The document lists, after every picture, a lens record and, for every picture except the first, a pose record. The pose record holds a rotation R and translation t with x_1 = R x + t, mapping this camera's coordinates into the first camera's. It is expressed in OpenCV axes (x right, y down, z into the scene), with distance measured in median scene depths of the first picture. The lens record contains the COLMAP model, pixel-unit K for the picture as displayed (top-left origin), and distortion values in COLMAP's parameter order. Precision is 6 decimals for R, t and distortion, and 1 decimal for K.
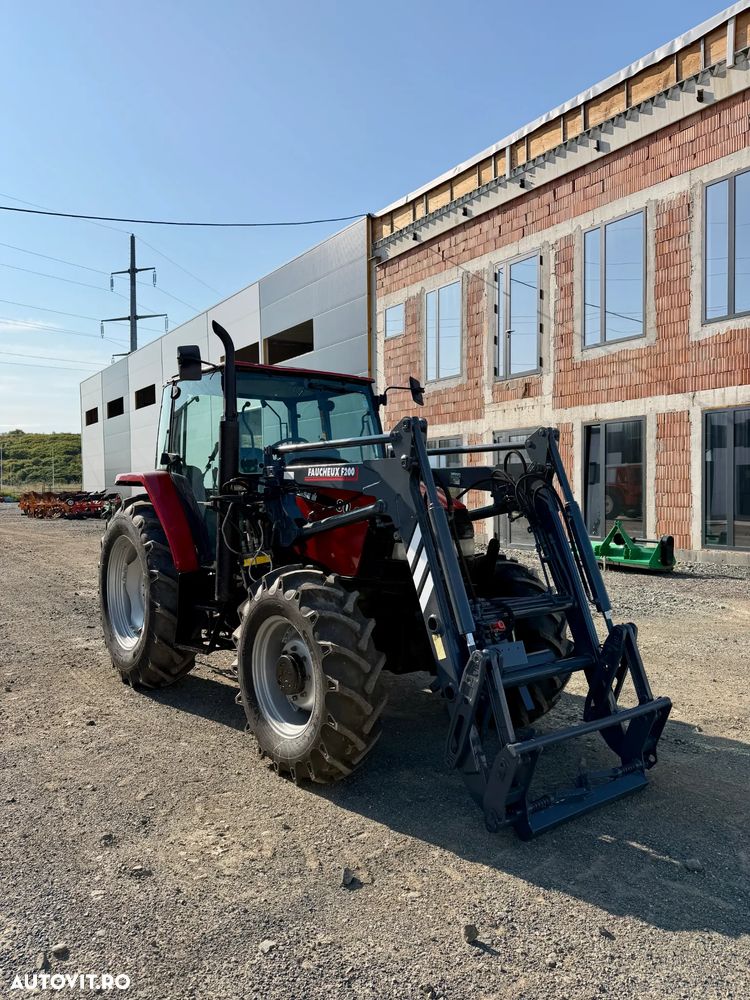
lens RADIAL K [[697.4, 0, 370.9], [0, 697.4, 502.6], [0, 0, 1]] dist [0.033987, -0.037757]
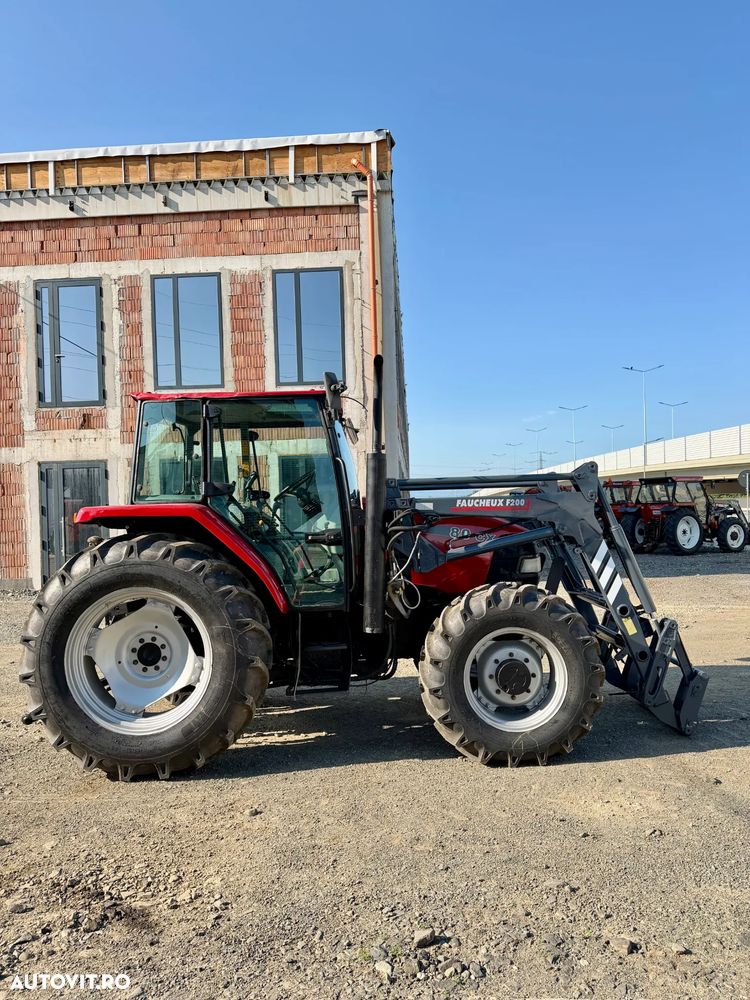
lens RADIAL K [[691.3, 0, 371.7], [0, 691.3, 502.5], [0, 0, 1]] dist [0.060678, -0.065522]
pose [[0.610276, -0.000333, 0.792189, -0.689398], [0.041561, 0.998636, -0.031597, -0.009610], [-0.791098, 0.052207, 0.609458, 0.273359]]
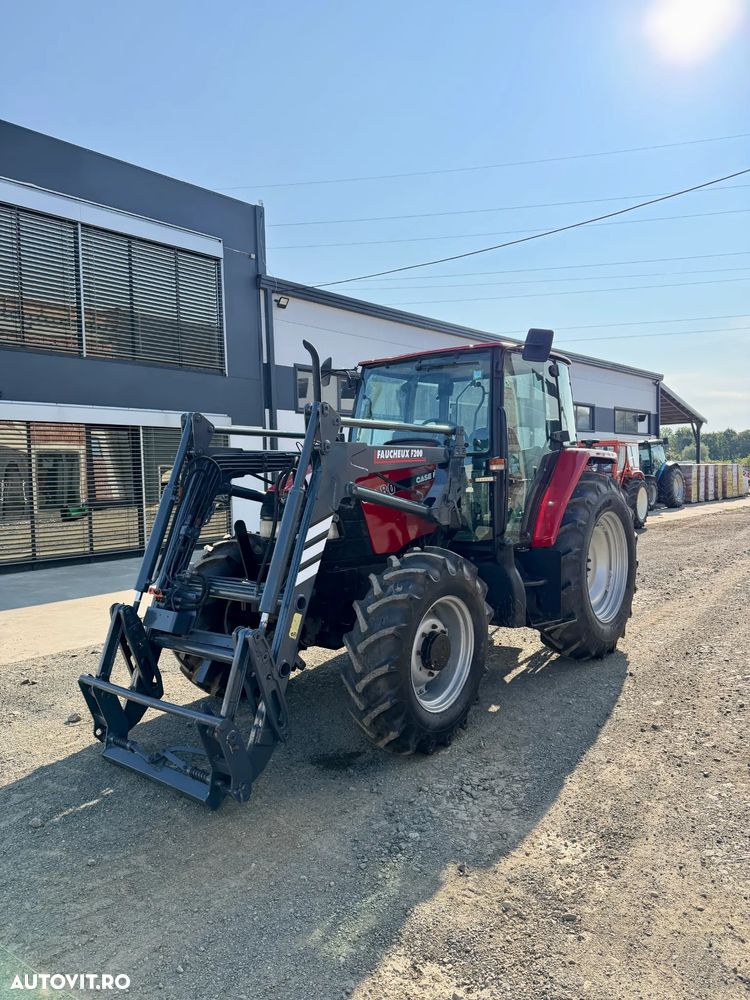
lens RADIAL K [[692.7, 0, 371.6], [0, 692.7, 499.1], [0, 0, 1]] dist [0.077003, -0.103784]
pose [[0.250400, 0.038517, -0.967376, 0.712248], [-0.001570, 0.999223, 0.039379, -0.013250], [0.968141, -0.008341, 0.250266, 0.537957]]
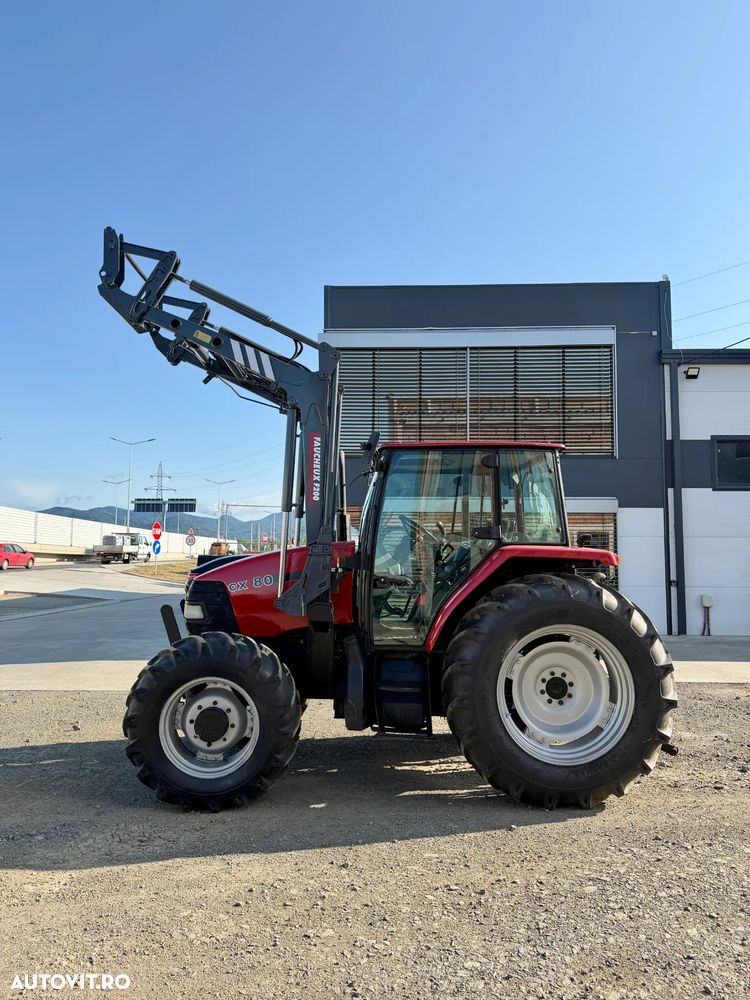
lens RADIAL K [[692.1, 0, 376.7], [0, 692.1, 502.4], [0, 0, 1]] dist [0.049742, -0.050322]
pose [[-0.575510, -0.057270, -0.815787, 0.634908], [-0.018345, 0.998198, -0.057134, -0.043840], [0.817589, -0.017915, -0.575524, 1.296910]]
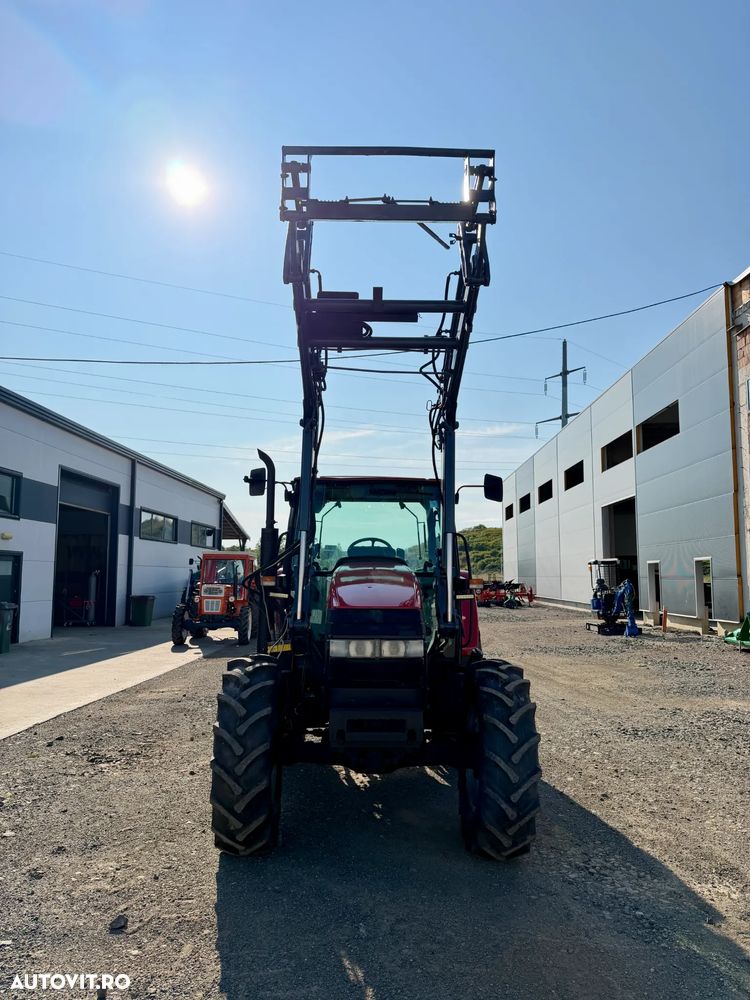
lens RADIAL K [[691.3, 0, 371.7], [0, 691.3, 502.5], [0, 0, 1]] dist [0.060678, -0.065522]
pose [[0.811521, -0.051528, -0.582047, 0.439405], [-0.024372, 0.992252, -0.121824, -0.013594], [0.583815, 0.113049, 0.803978, 0.095654]]
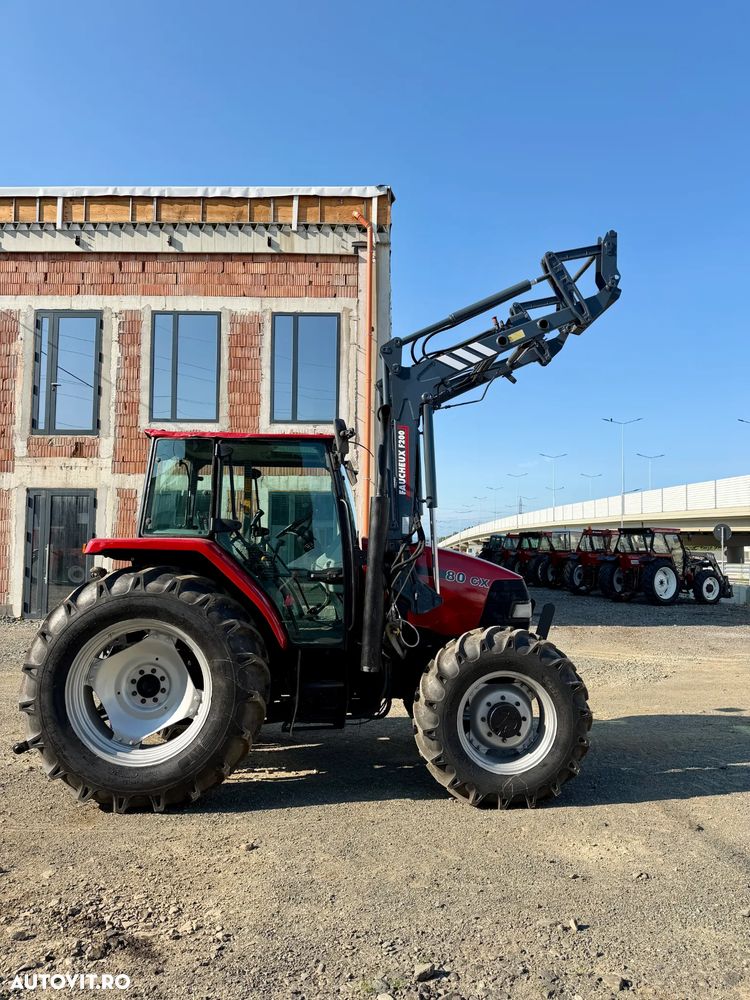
lens RADIAL K [[690.4, 0, 375.0], [0, 690.4, 500.0], [0, 0, 1]] dist [0.056780, -0.057068]
pose [[0.583009, 0.070947, 0.809362, -0.724863], [0.003133, 0.995976, -0.089562, -0.012997], [-0.812460, 0.054751, 0.580441, 0.275167]]
